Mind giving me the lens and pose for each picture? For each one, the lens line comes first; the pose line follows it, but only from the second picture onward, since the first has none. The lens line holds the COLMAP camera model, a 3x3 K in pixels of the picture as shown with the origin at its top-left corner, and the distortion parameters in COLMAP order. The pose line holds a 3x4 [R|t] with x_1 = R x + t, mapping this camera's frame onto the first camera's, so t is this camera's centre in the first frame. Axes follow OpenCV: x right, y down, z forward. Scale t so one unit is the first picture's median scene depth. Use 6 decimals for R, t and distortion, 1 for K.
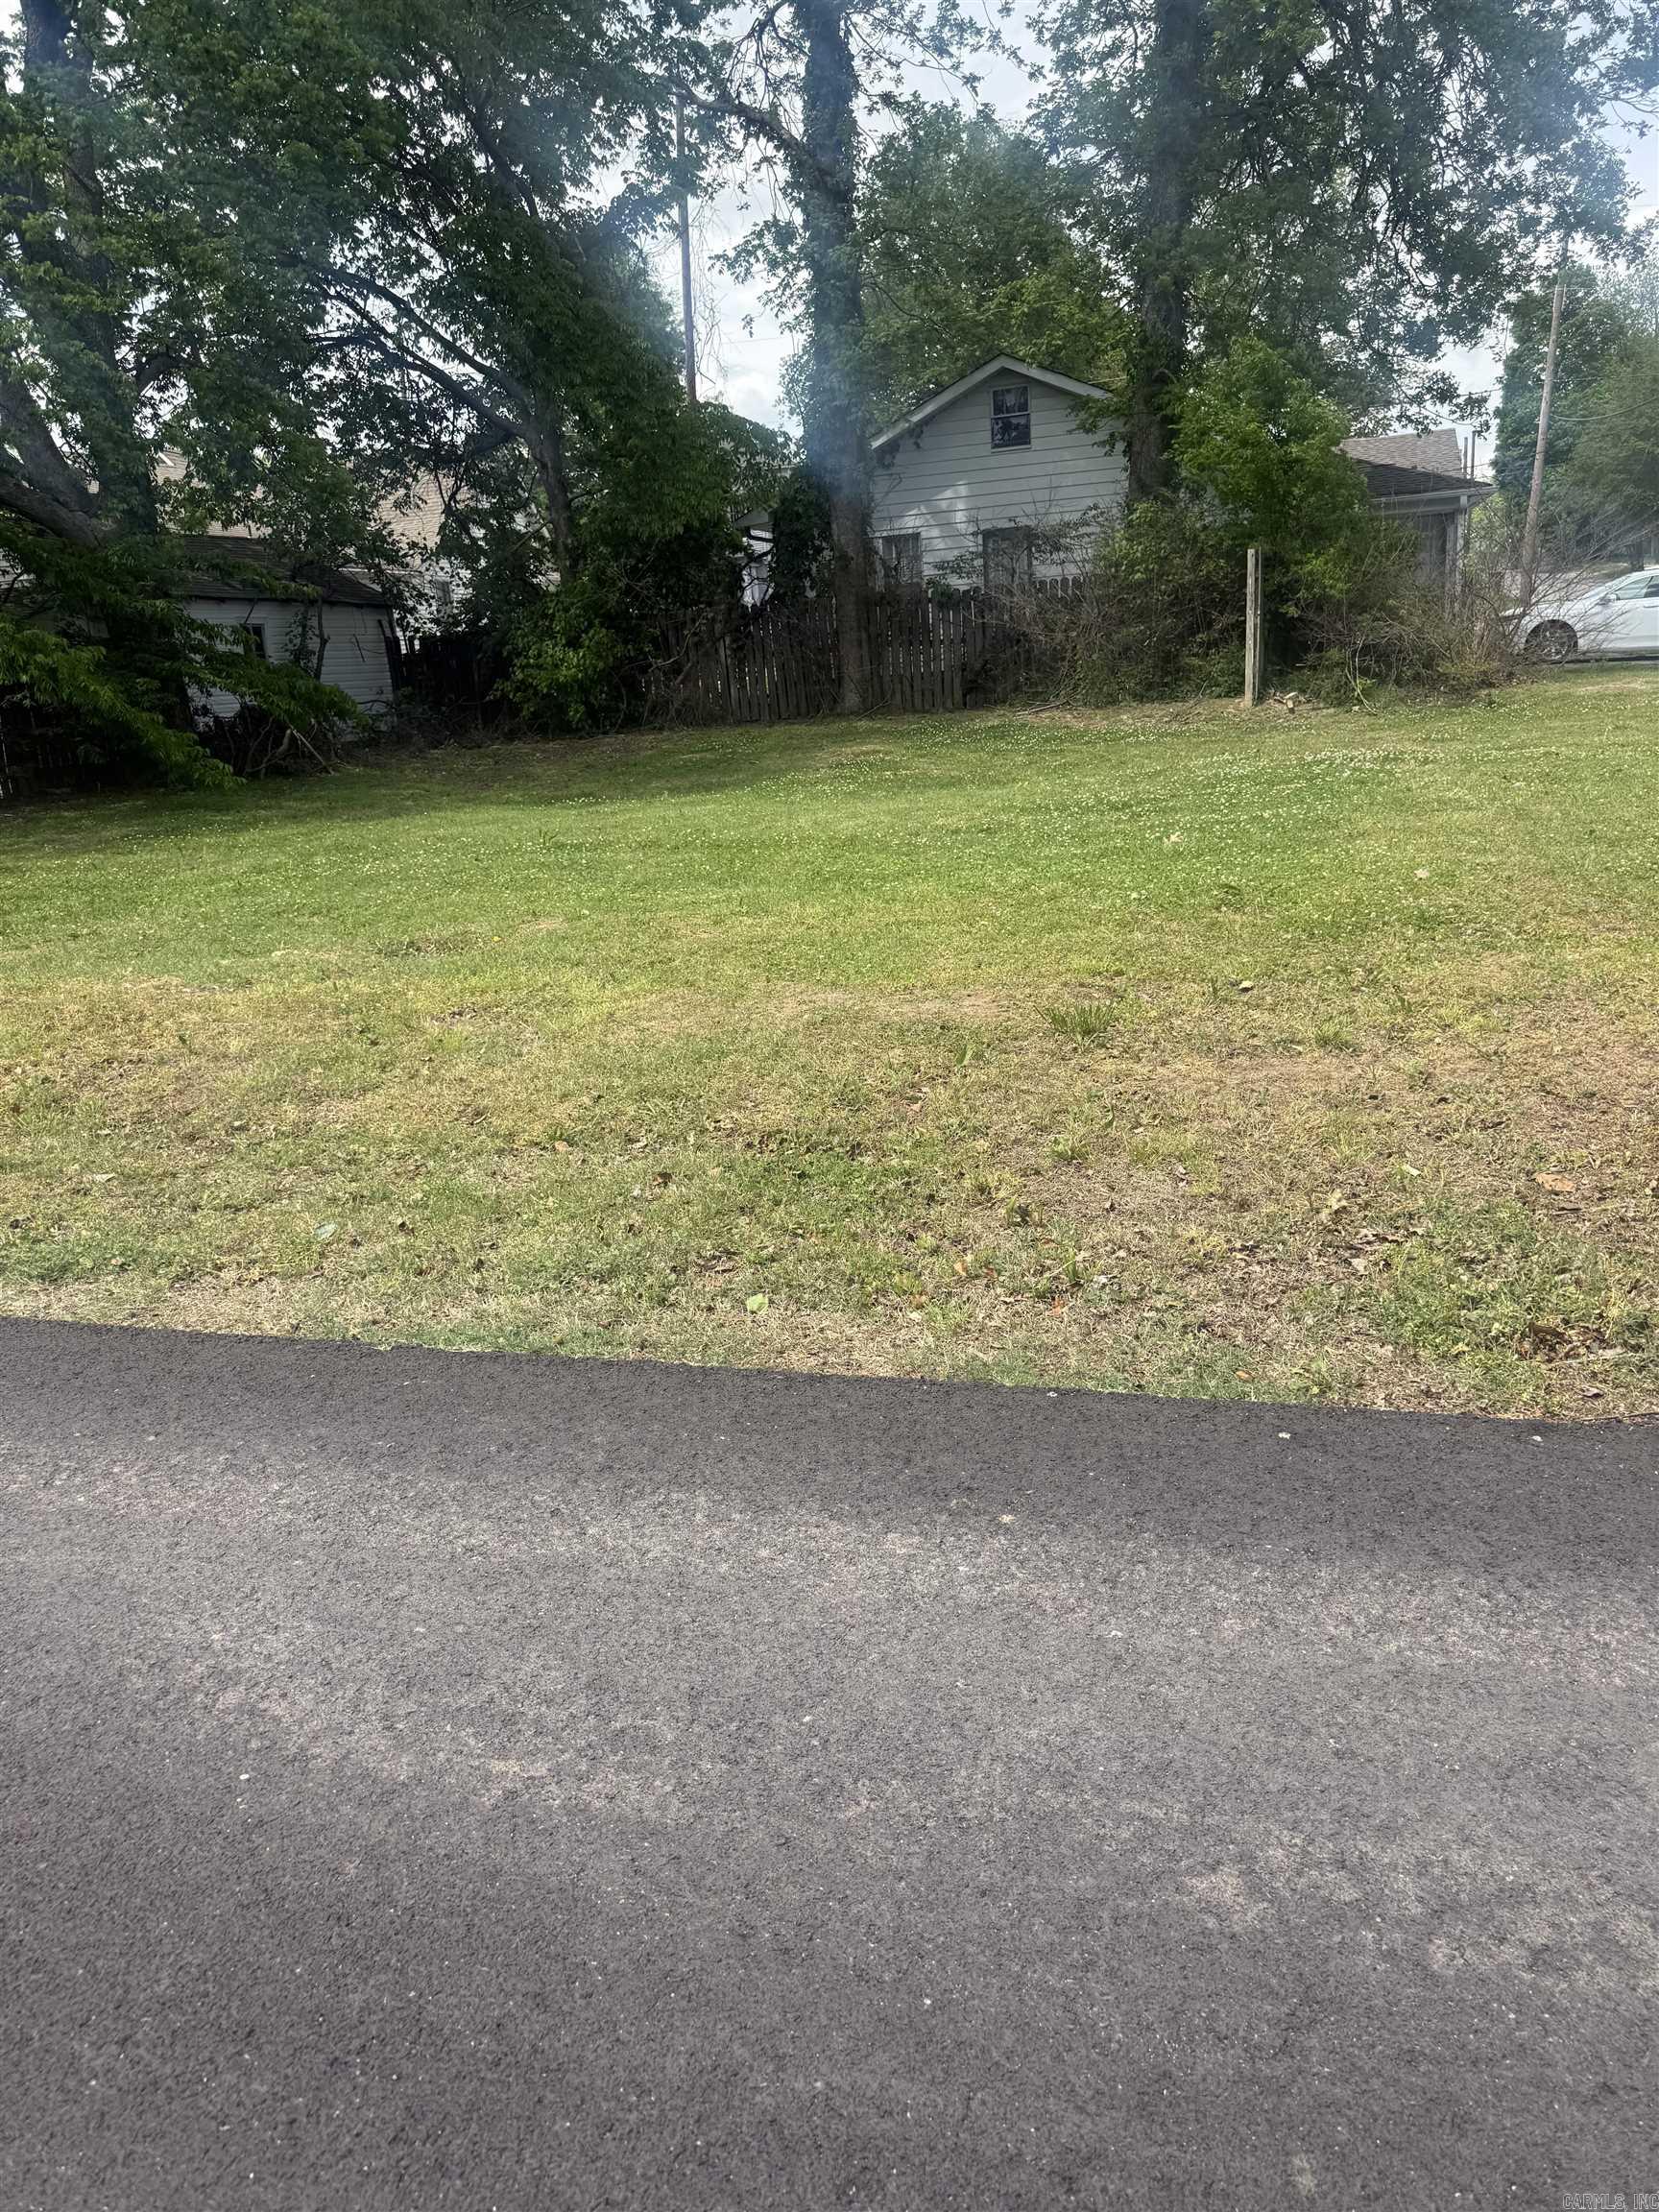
lens RADIAL K [[1857.3, 0, 829.5], [0, 1857.3, 1106.0], [0, 0, 1]] dist [0.103664, -0.098750]
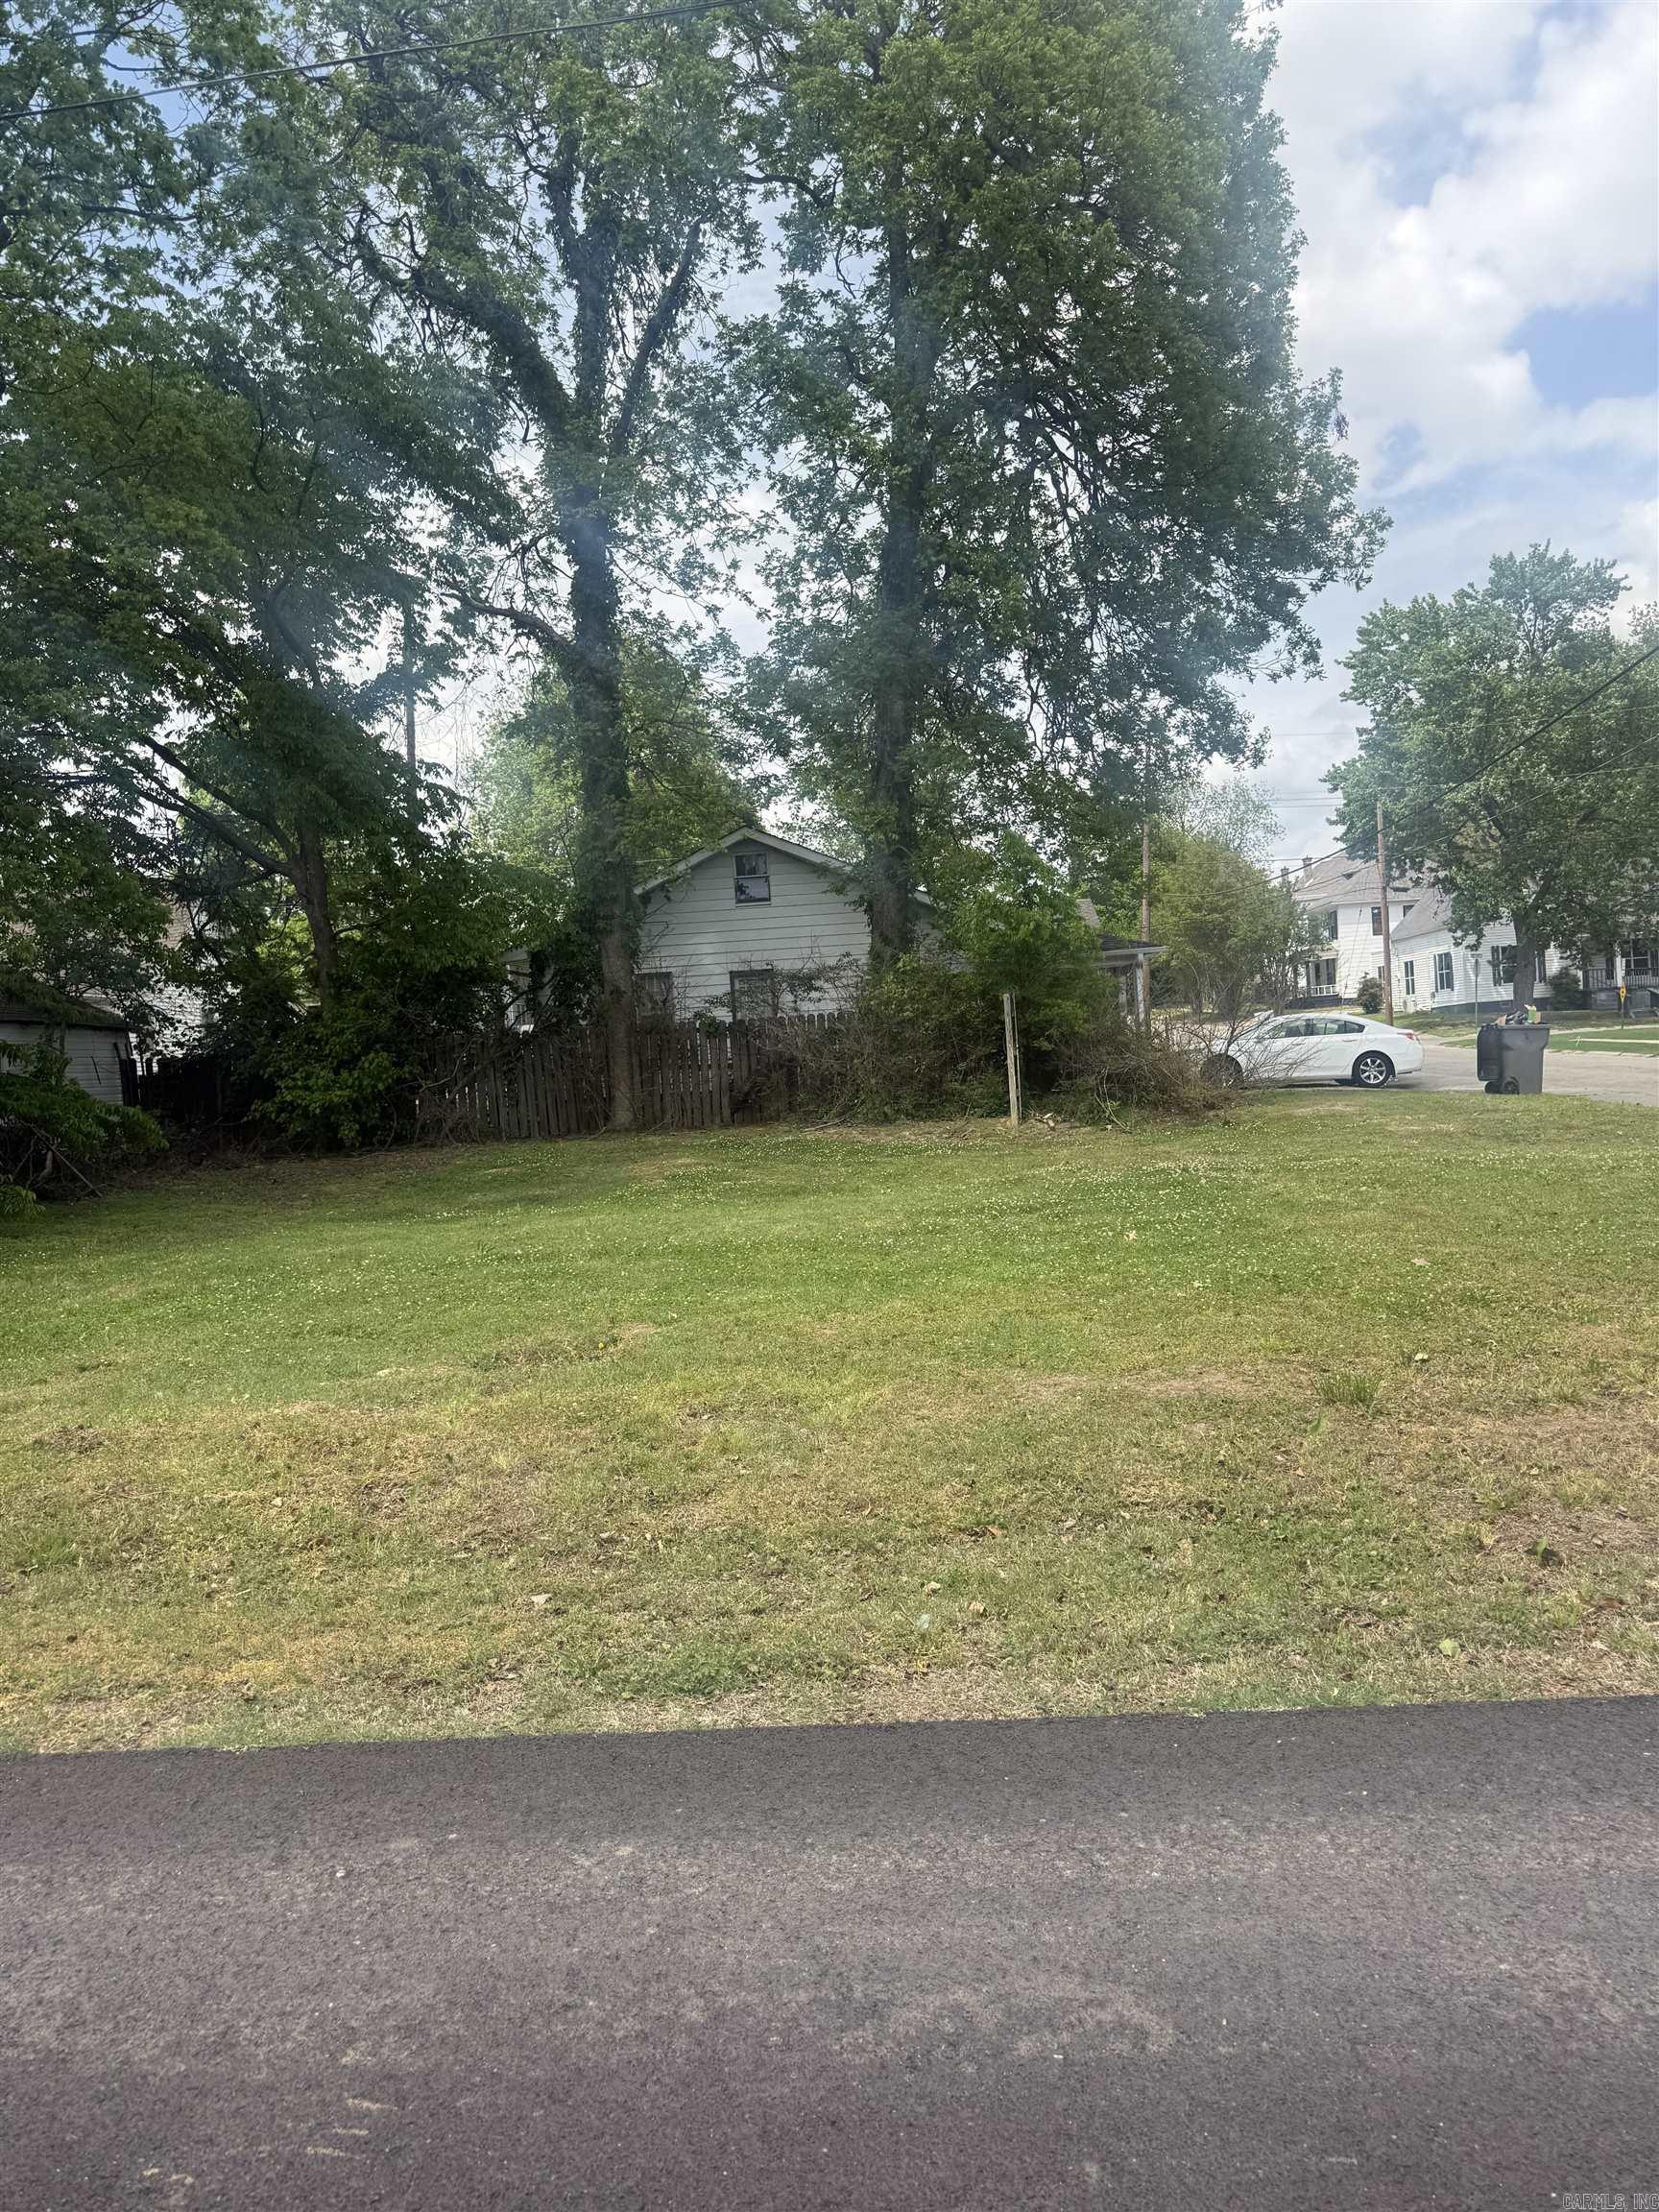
lens RADIAL K [[1807.6, 0, 829.5], [0, 1807.6, 1106.0], [0, 0, 1]] dist [0.038893, 0.003928]
pose [[0.953495, -0.000923, 0.301407, -0.191626], [0.066103, 0.976290, -0.206126, -0.003199], [-0.294070, 0.216464, 0.930949, 0.000247]]
